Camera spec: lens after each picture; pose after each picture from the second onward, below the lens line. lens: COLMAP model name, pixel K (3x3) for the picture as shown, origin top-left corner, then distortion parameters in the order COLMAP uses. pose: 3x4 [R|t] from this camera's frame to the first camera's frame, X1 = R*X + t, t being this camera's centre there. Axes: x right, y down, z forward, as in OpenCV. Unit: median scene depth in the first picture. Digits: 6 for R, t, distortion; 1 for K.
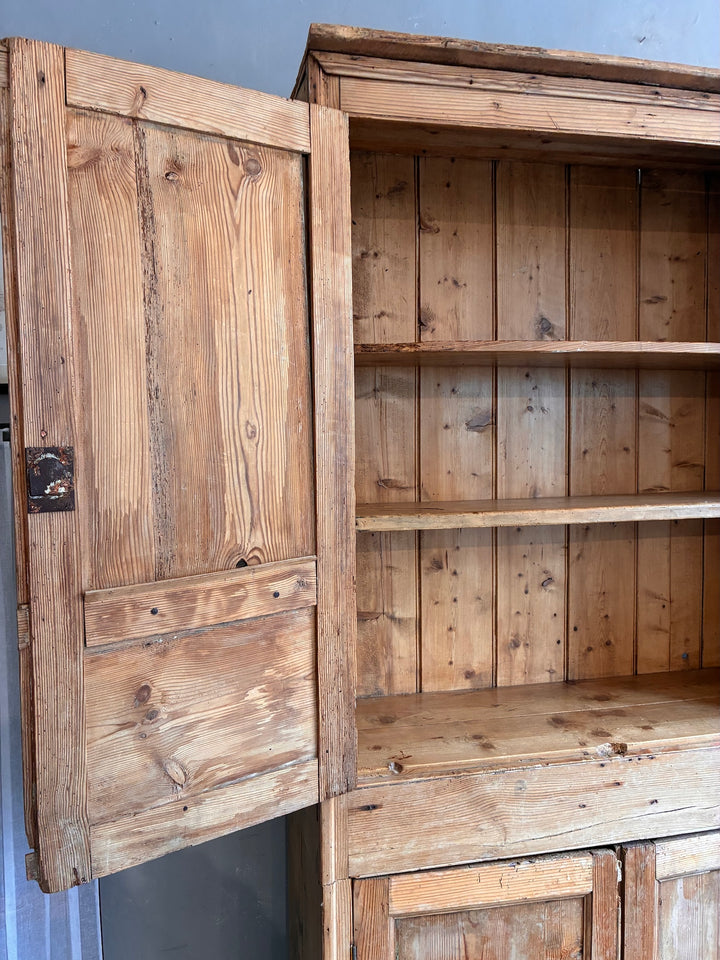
lens RADIAL K [[730.9, 0, 363.2], [0, 730.9, 473.4], [0, 0, 1]] dist [0.054727, -0.064070]
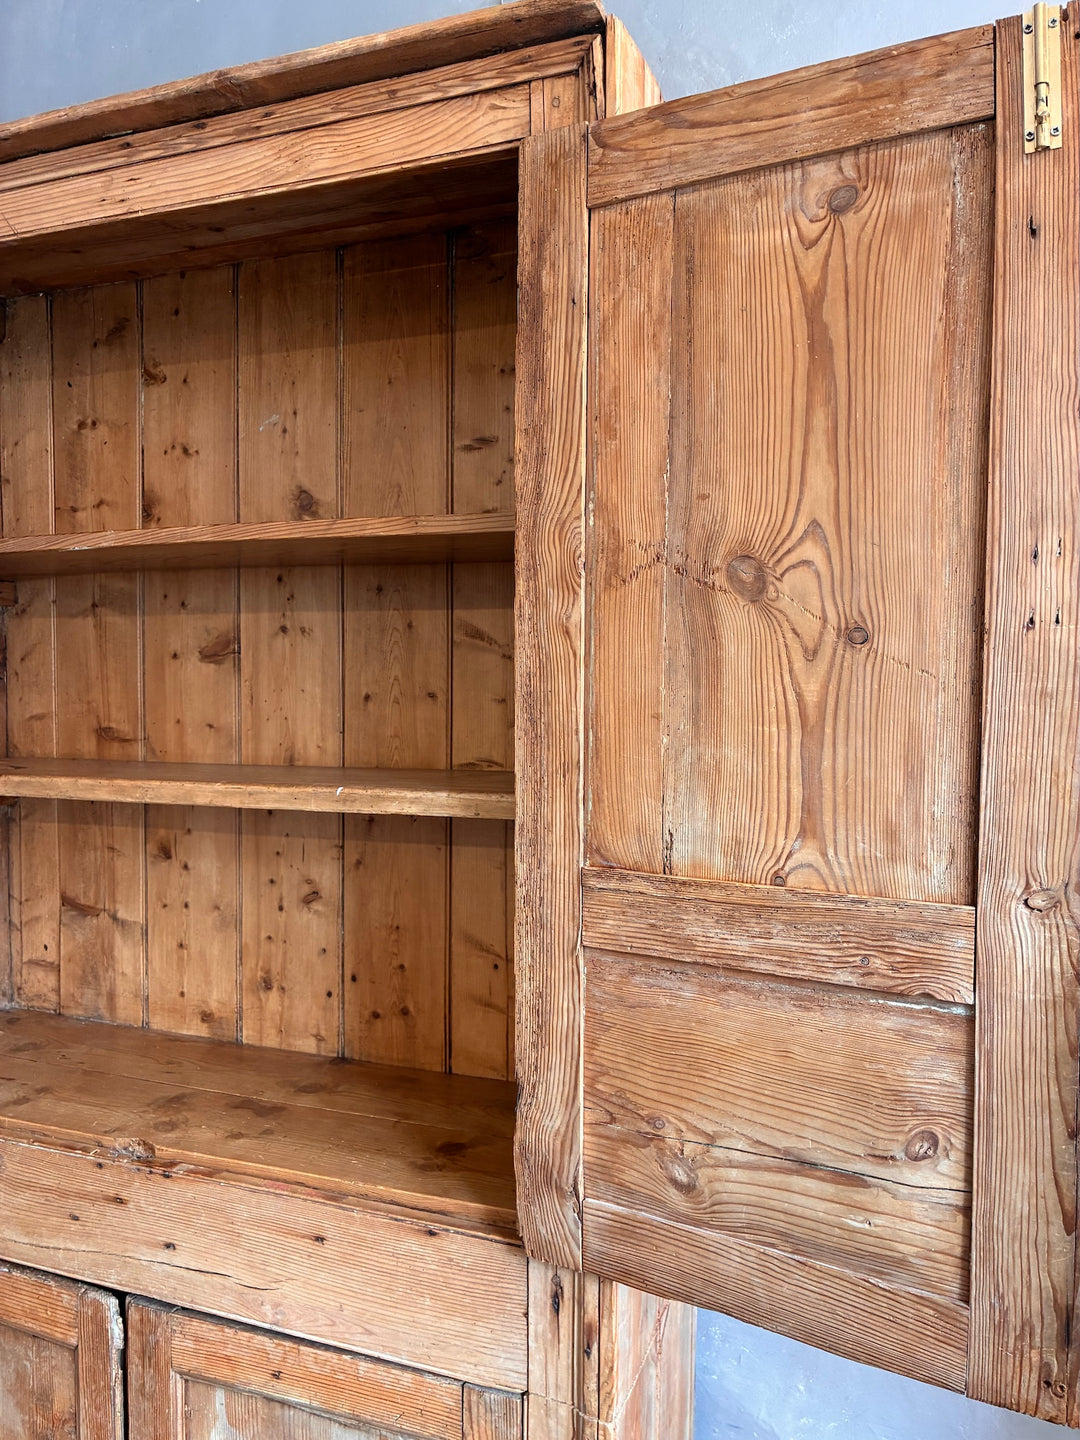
lens RADIAL K [[1098.7, 0, 518.1], [0, 1098.7, 714.8], [0, 0, 1]] dist [0.061781, -0.076625]
pose [[0.829681, 0.035679, -0.557096, 0.972704], [-0.038809, 0.999227, 0.006196, -0.026771], [0.556887, 0.016479, 0.830425, 0.303727]]
